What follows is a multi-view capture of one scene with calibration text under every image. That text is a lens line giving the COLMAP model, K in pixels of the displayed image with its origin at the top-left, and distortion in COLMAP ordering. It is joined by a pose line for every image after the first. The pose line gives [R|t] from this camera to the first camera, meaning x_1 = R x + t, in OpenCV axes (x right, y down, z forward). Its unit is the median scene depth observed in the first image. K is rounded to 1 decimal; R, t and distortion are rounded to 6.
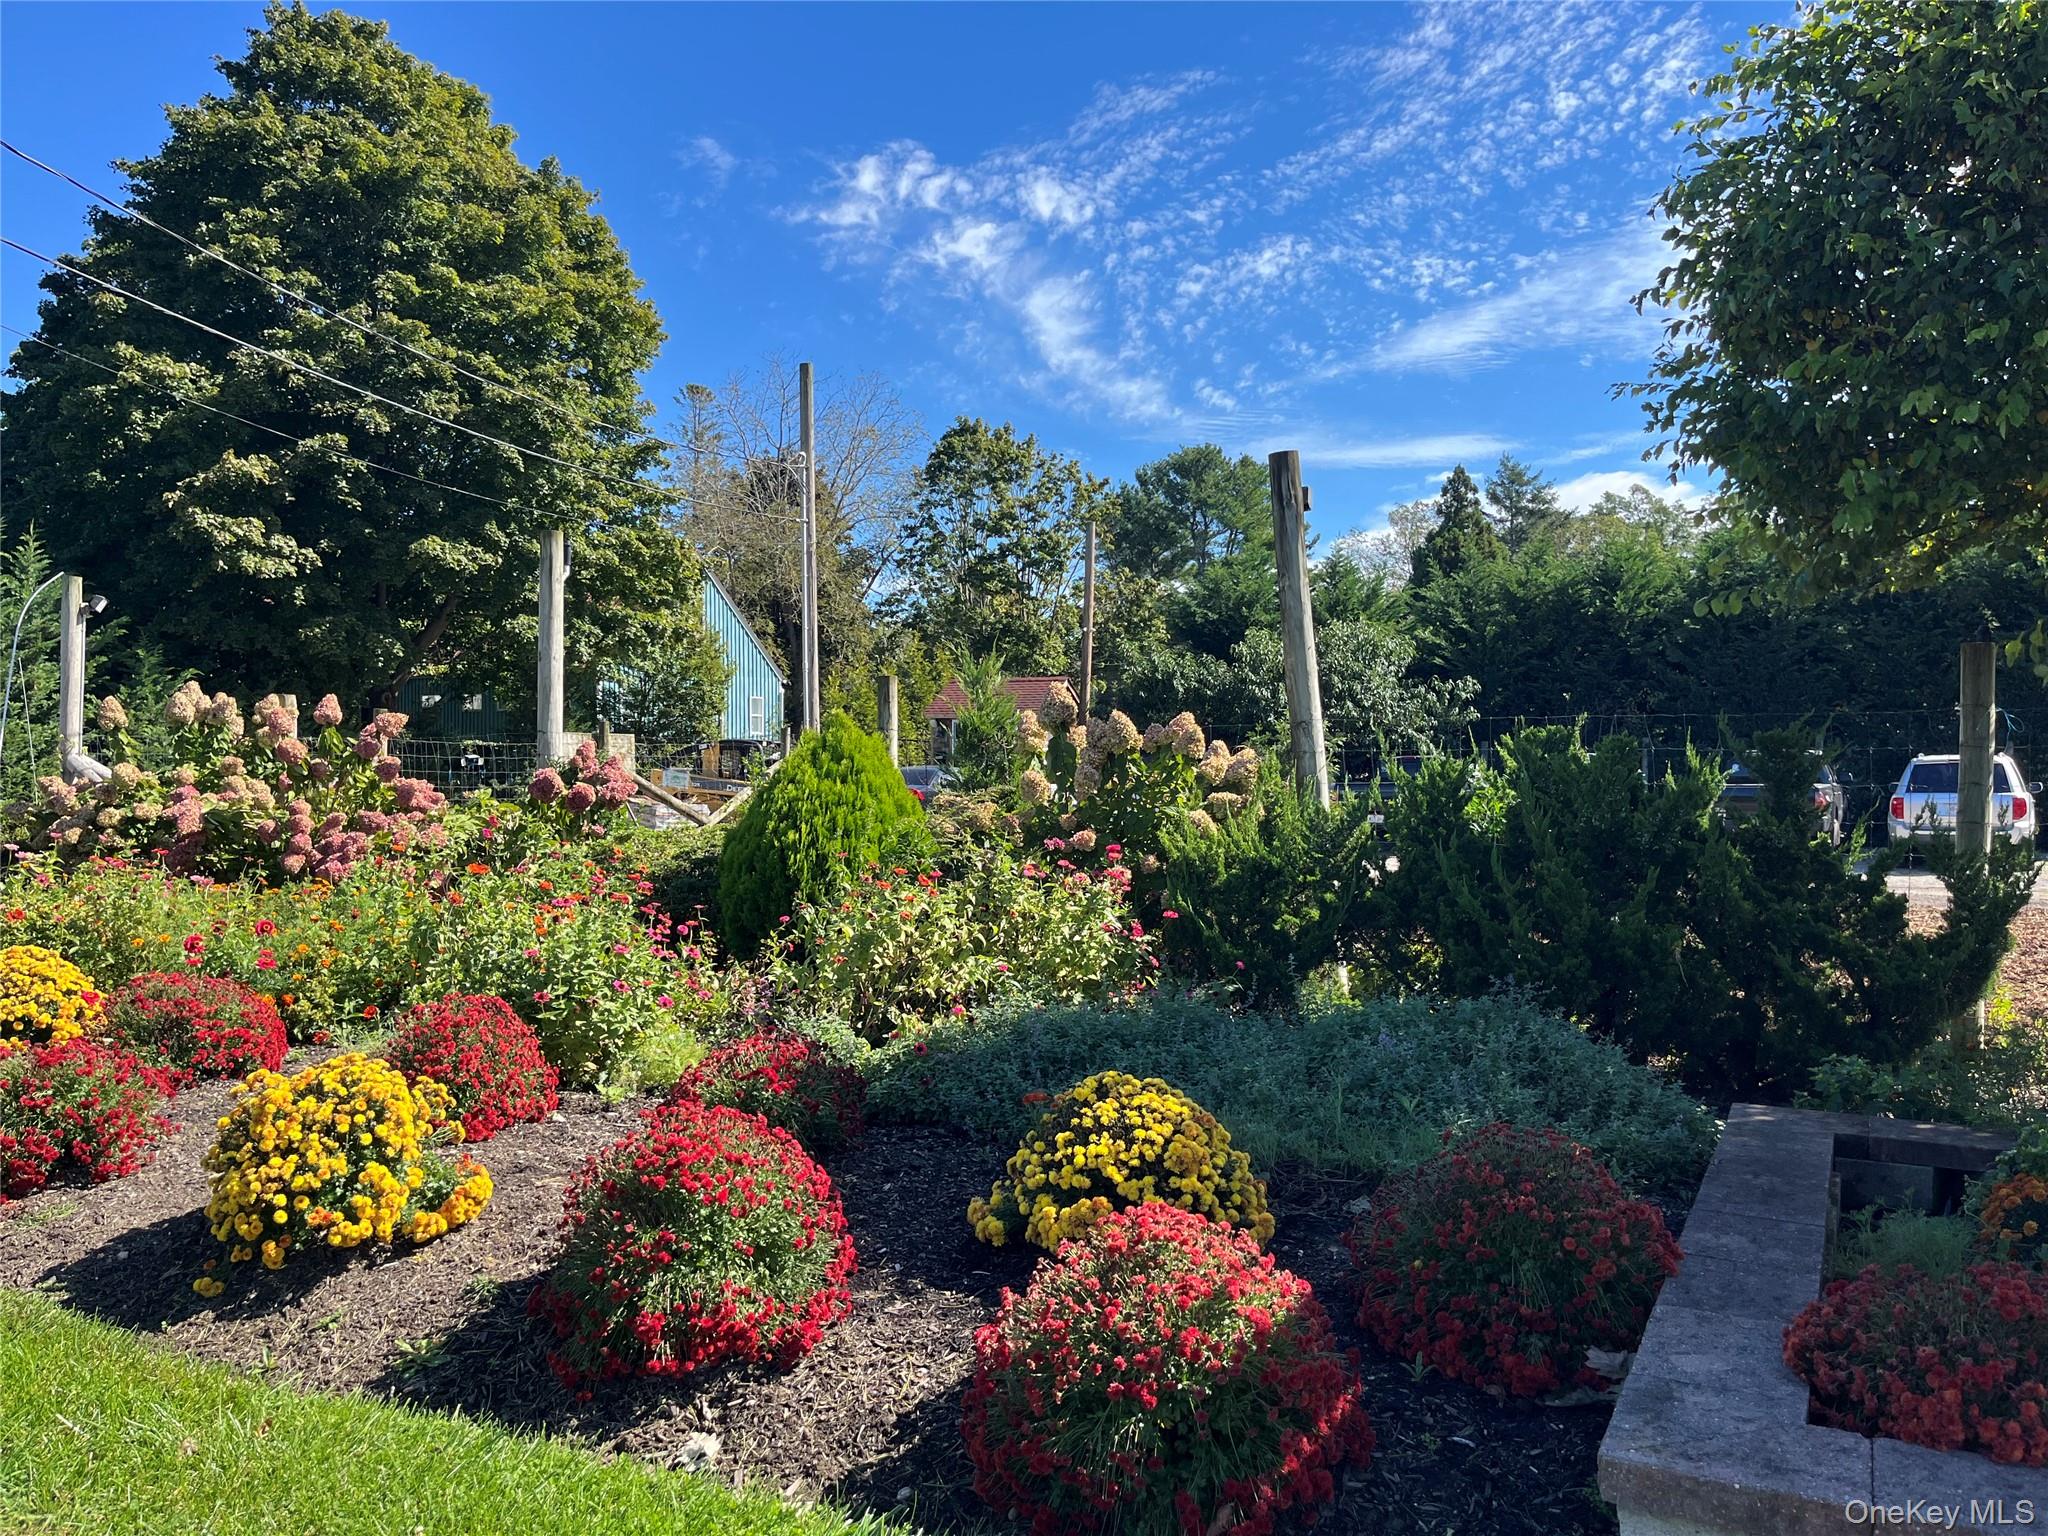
lens RADIAL K [[1587.5, 0, 1042.8], [0, 1587.5, 794.7], [0, 0, 1]] dist [0.062902, -0.086166]
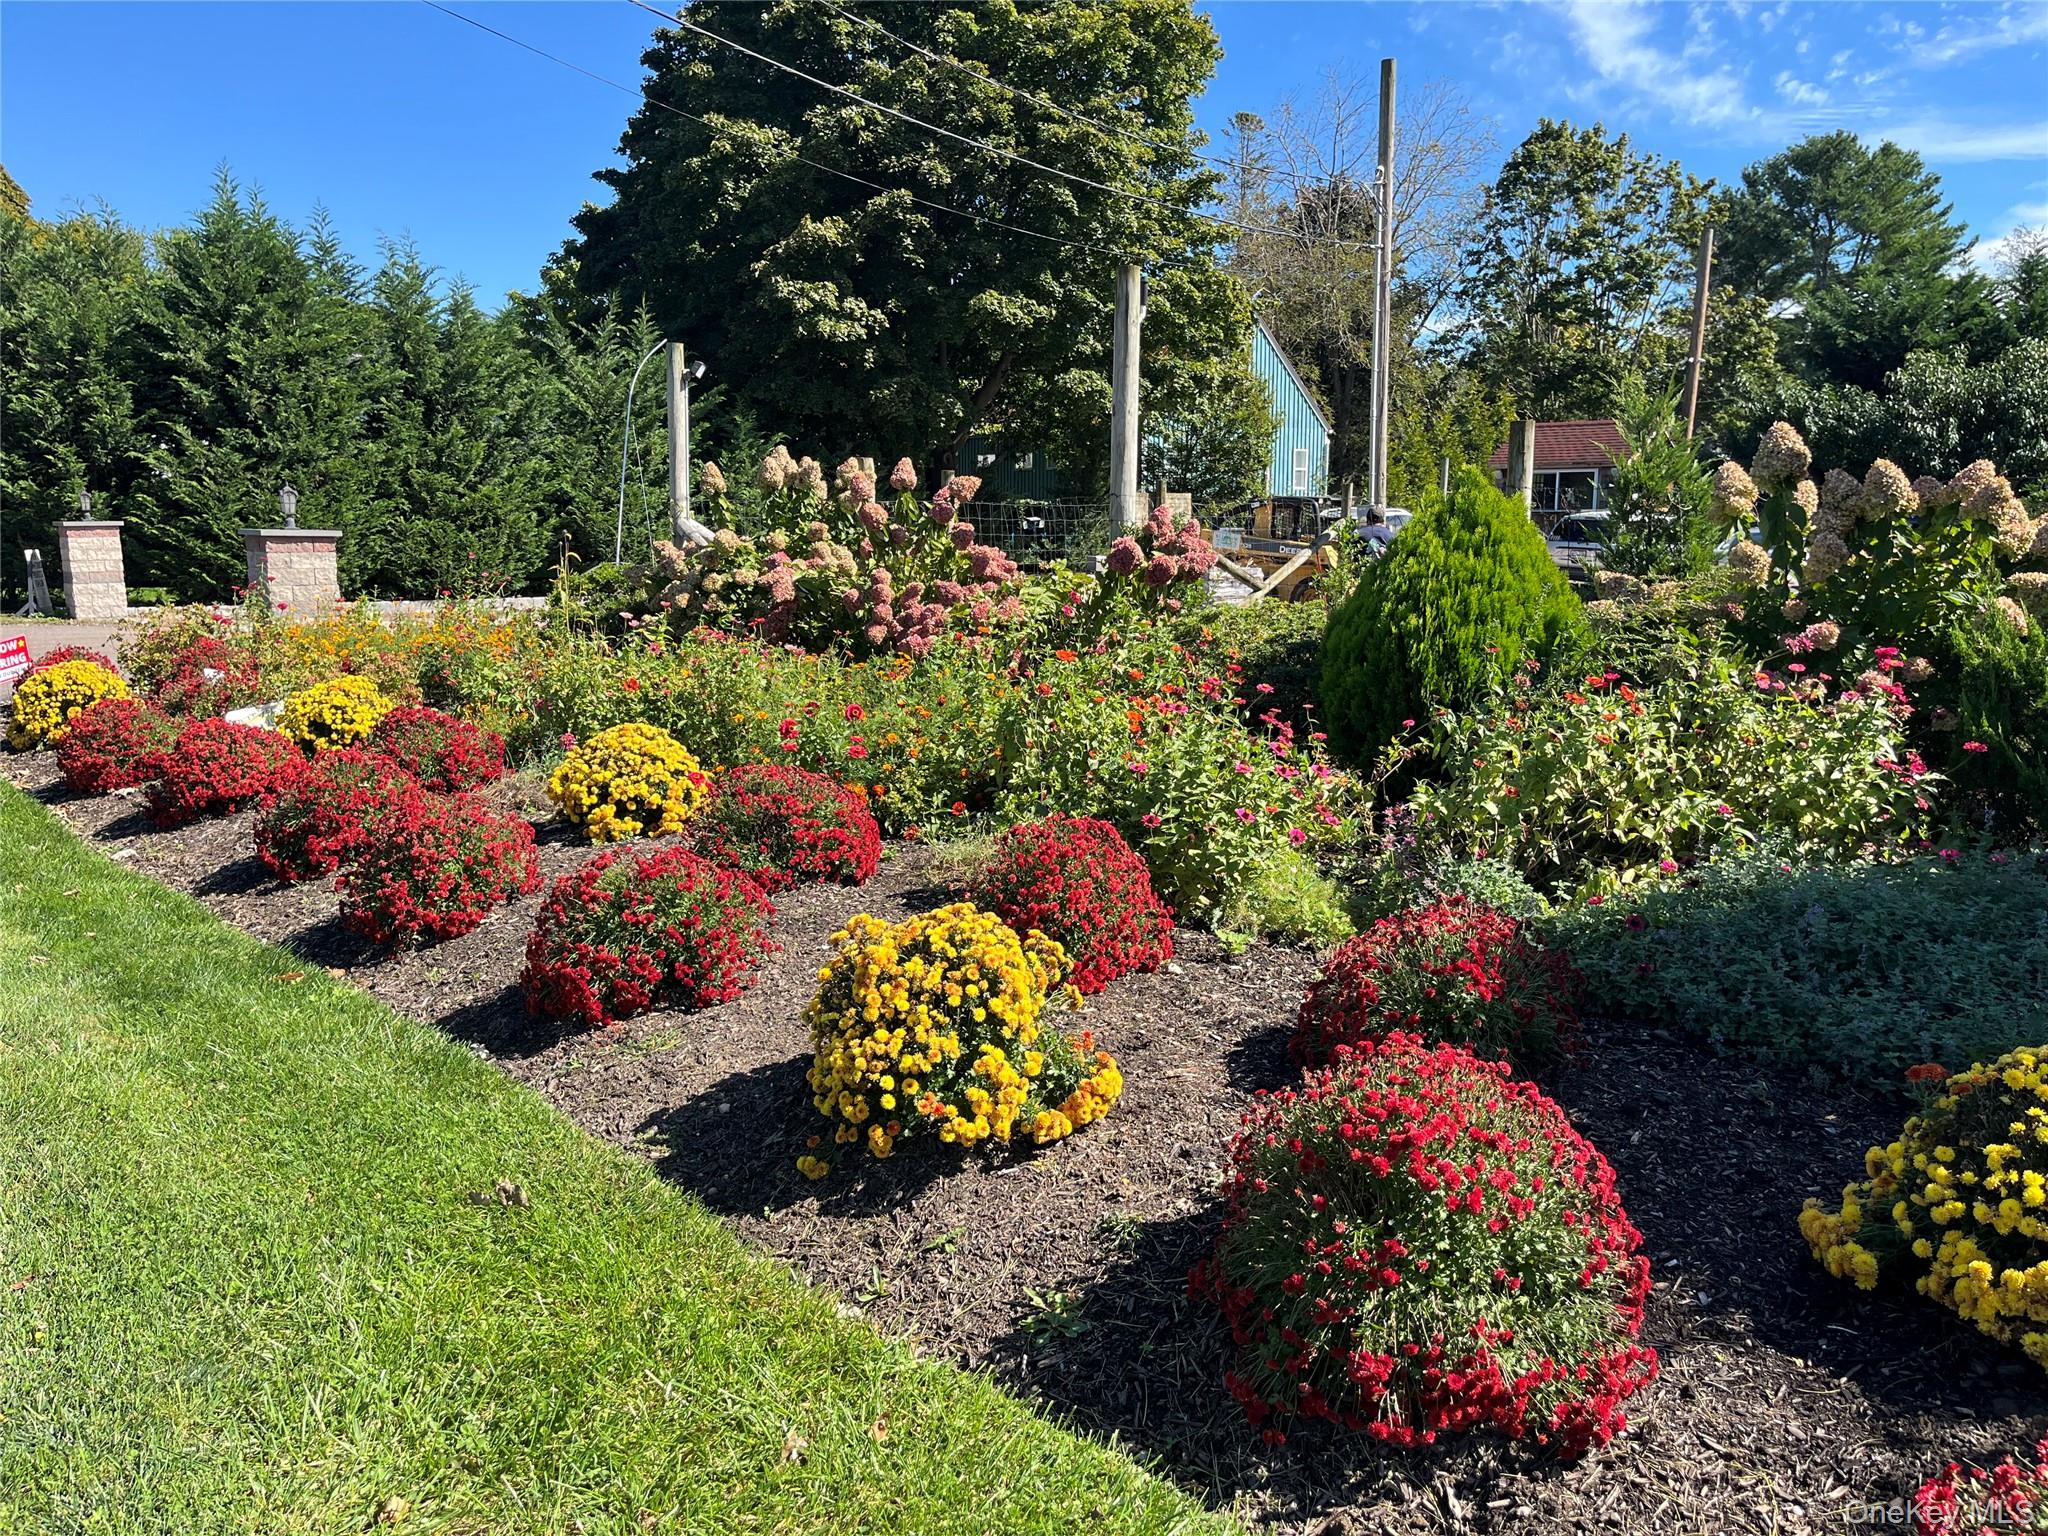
lens RADIAL K [[1582.6, 0, 1024.8], [0, 1582.6, 811.3], [0, 0, 1]] dist [0.080641, -0.122255]
pose [[0.943054, 0.056508, -0.327804, -0.050073], [-0.002674, 0.986721, 0.162404, -0.007593], [0.332628, -0.152279, 0.930682, 0.095486]]
